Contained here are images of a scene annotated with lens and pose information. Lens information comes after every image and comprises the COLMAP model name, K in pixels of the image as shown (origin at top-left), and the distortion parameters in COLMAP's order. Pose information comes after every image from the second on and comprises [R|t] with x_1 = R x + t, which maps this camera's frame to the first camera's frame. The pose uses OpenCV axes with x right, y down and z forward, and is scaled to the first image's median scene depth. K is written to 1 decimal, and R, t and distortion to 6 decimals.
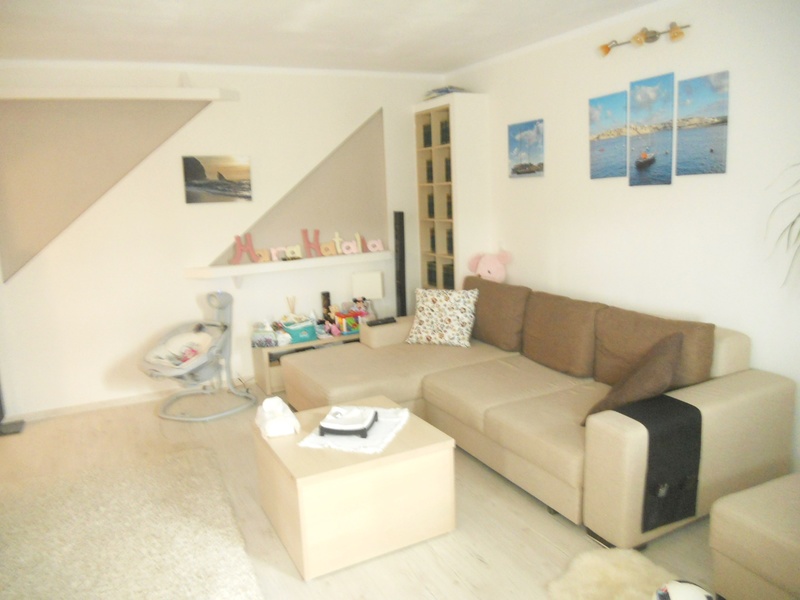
lens RADIAL K [[624.9, 0, 400.7], [0, 624.9, 301.7], [0, 0, 1]] dist [-0.023117, -0.002081]
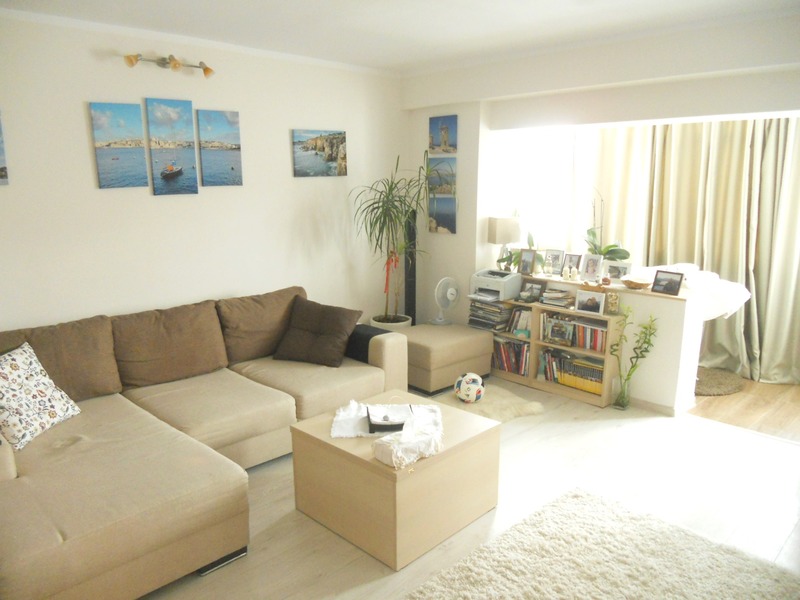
lens RADIAL K [[624.9, 0, 400.3], [0, 624.9, 296.5], [0, 0, 1]] dist [-0.023117, -0.002081]
pose [[-0.319101, -0.143119, 0.936852, -0.830628], [0.183097, 0.960598, 0.209111, -0.174103], [-0.929866, 0.238262, -0.280323, 1.000204]]
